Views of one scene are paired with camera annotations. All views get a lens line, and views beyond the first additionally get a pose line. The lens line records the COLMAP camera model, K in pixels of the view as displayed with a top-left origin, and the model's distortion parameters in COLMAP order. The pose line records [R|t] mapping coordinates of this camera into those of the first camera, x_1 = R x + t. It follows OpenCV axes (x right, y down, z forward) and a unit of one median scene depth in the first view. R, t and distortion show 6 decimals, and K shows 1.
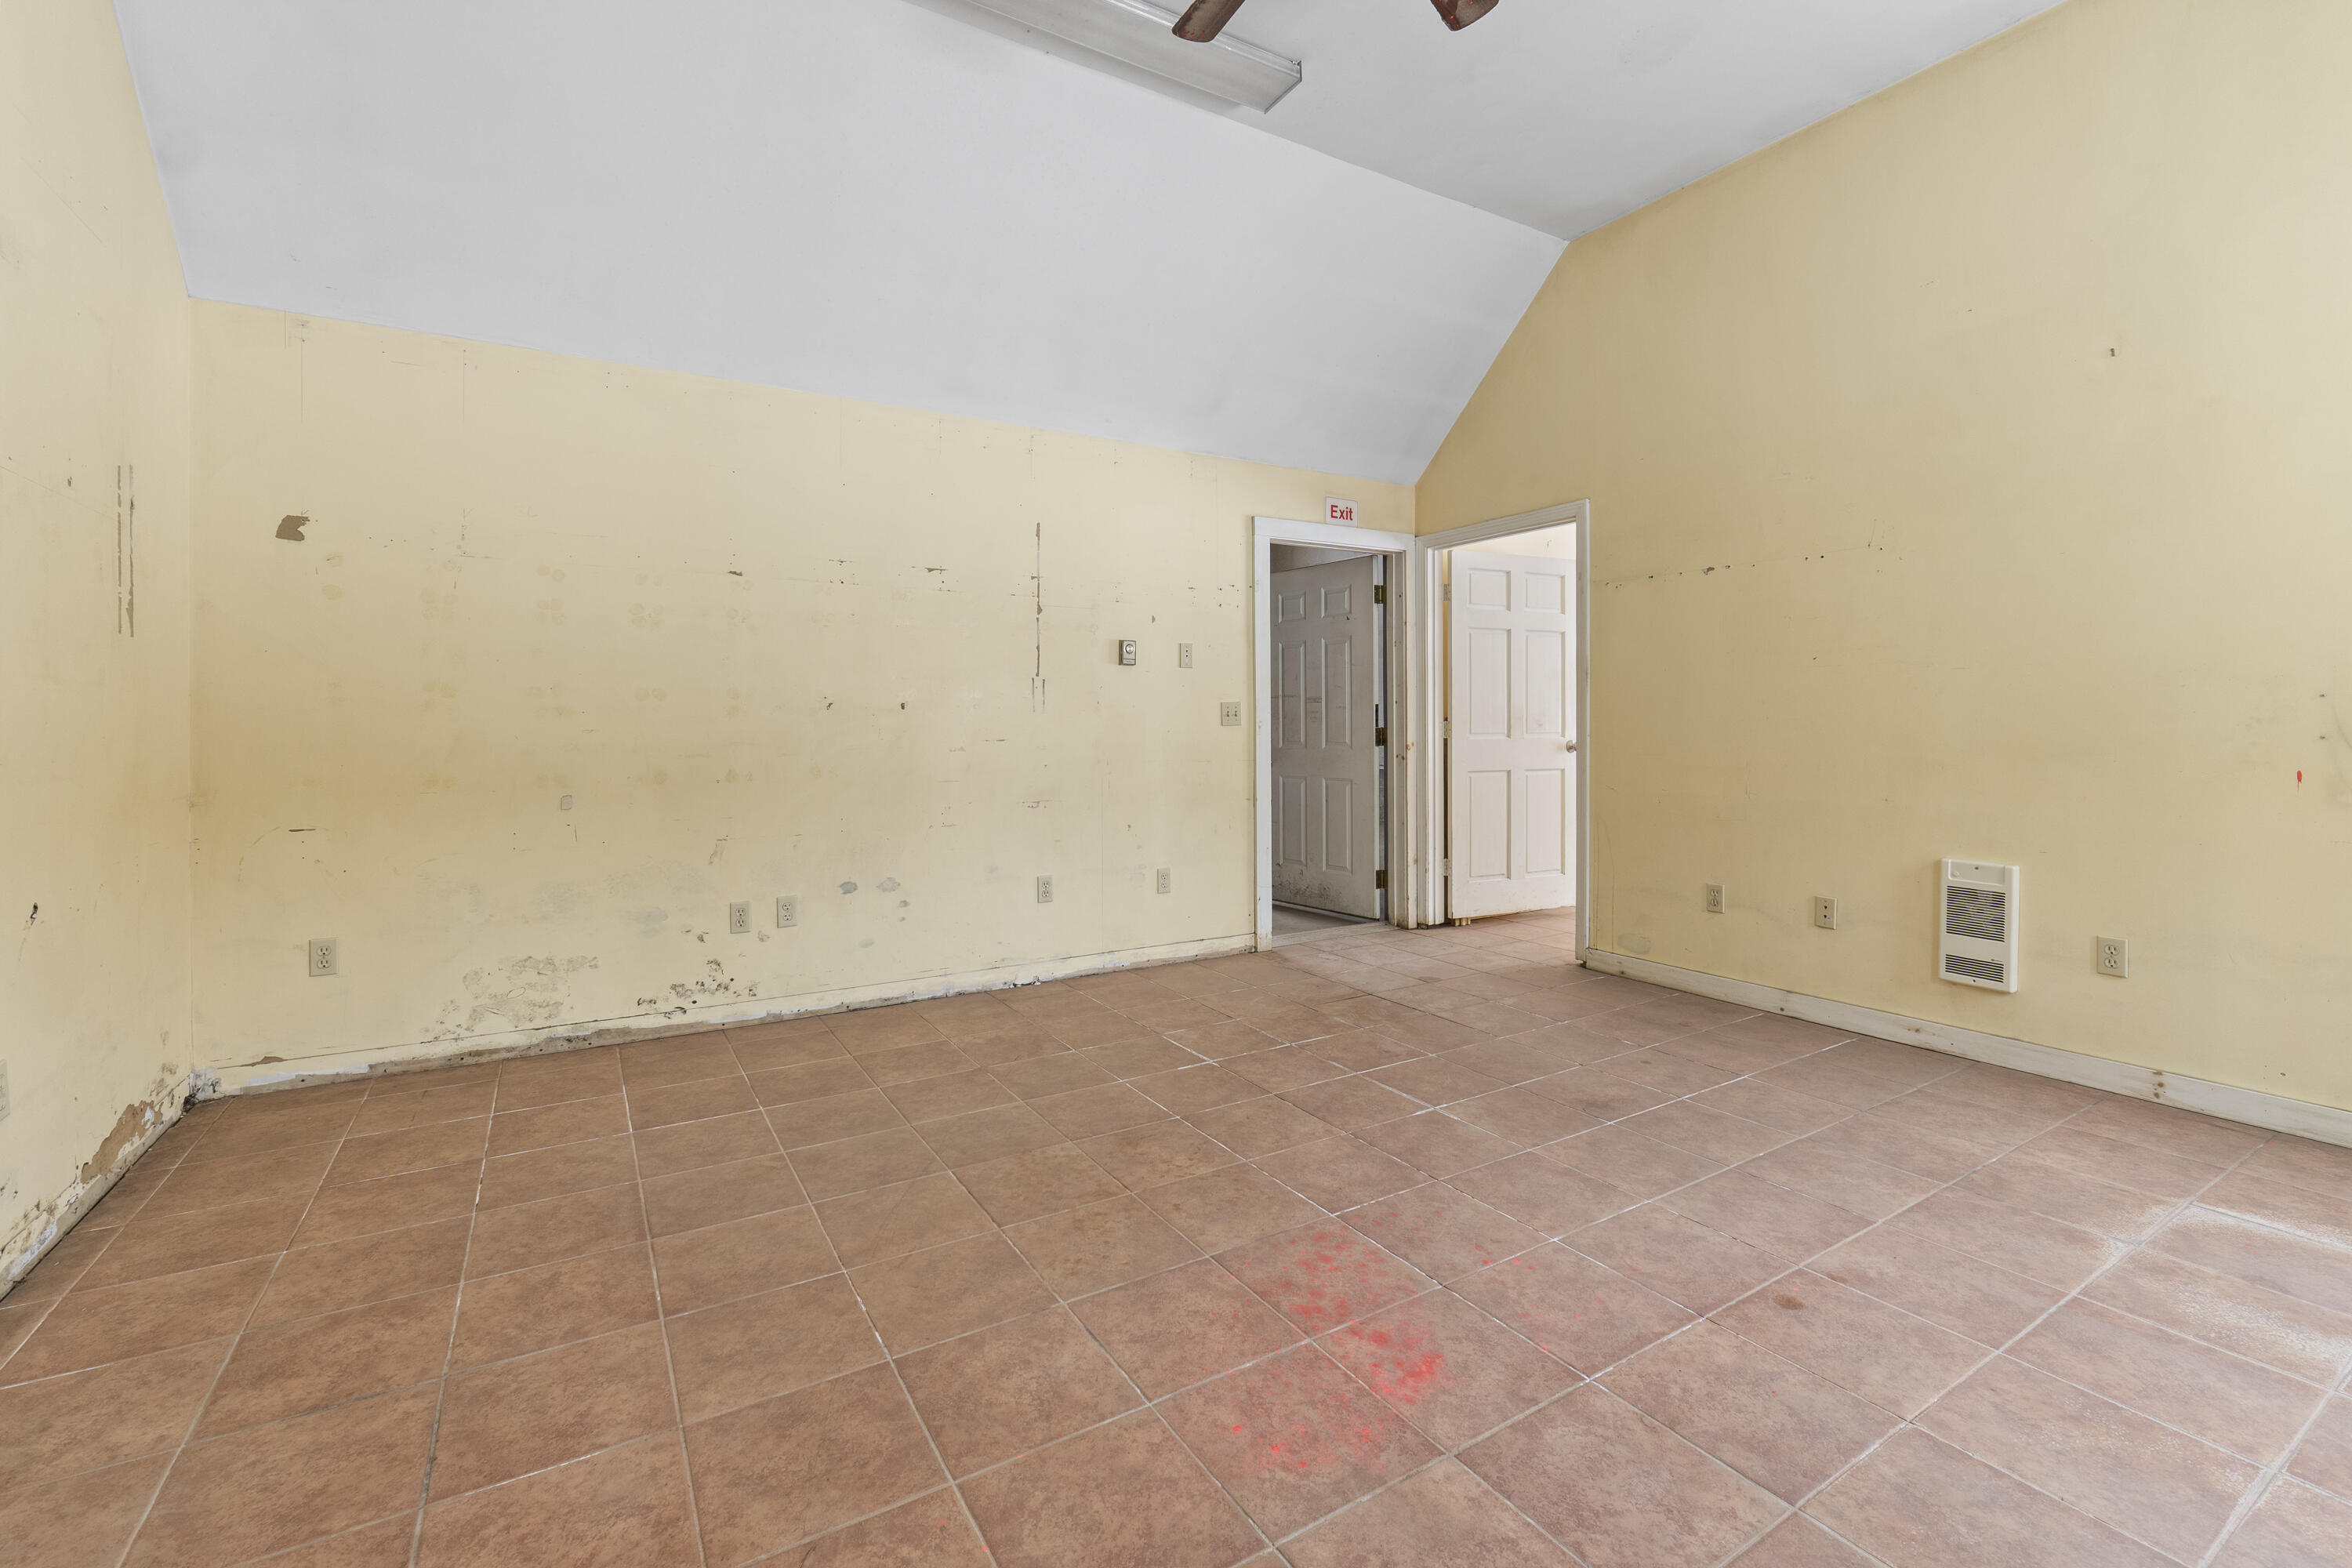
lens RADIAL K [[1011.2, 0, 1168.2], [0, 1011.2, 727.1], [0, 0, 1]] dist [-0.010633, 0.000125]
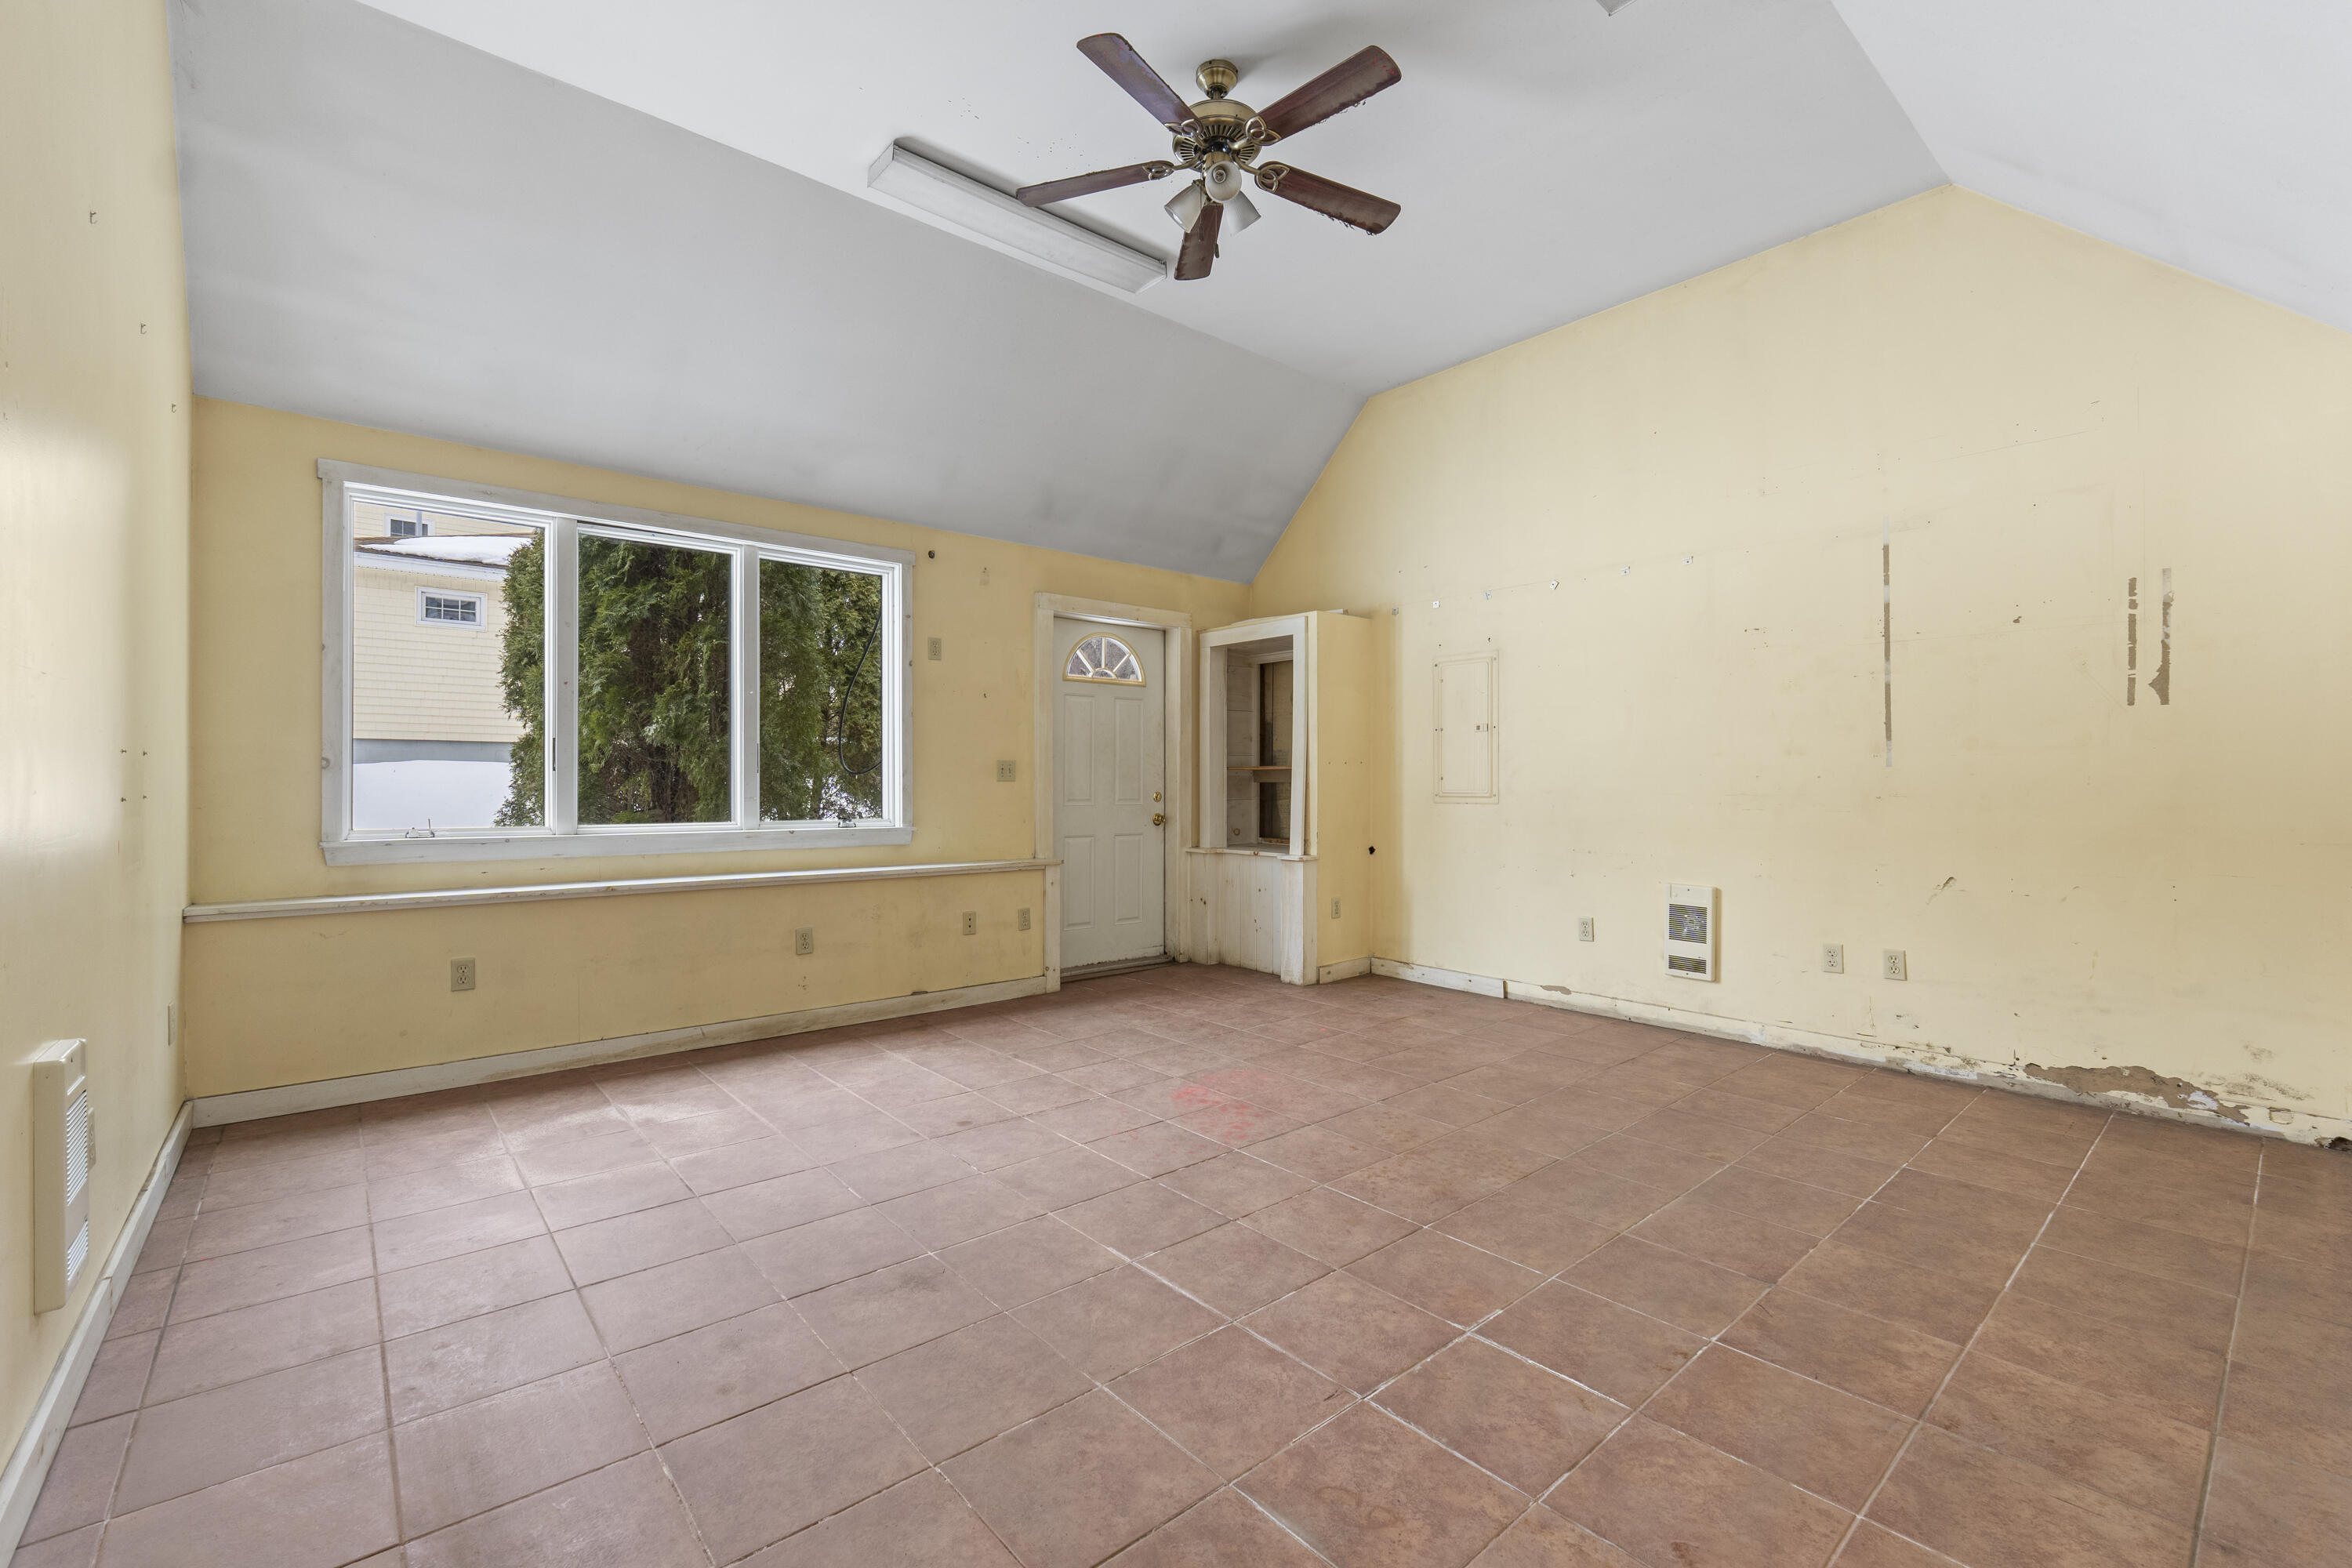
lens RADIAL K [[1011.2, 0, 1175.5], [0, 1011.2, 778.7], [0, 0, 1]] dist [-0.010633, 0.000125]
pose [[-0.985524, 0.004023, -0.169491, 0.454259], [0.003650, 0.999990, 0.002512, -0.006398], [0.169499, 0.001857, -0.985529, 2.238418]]
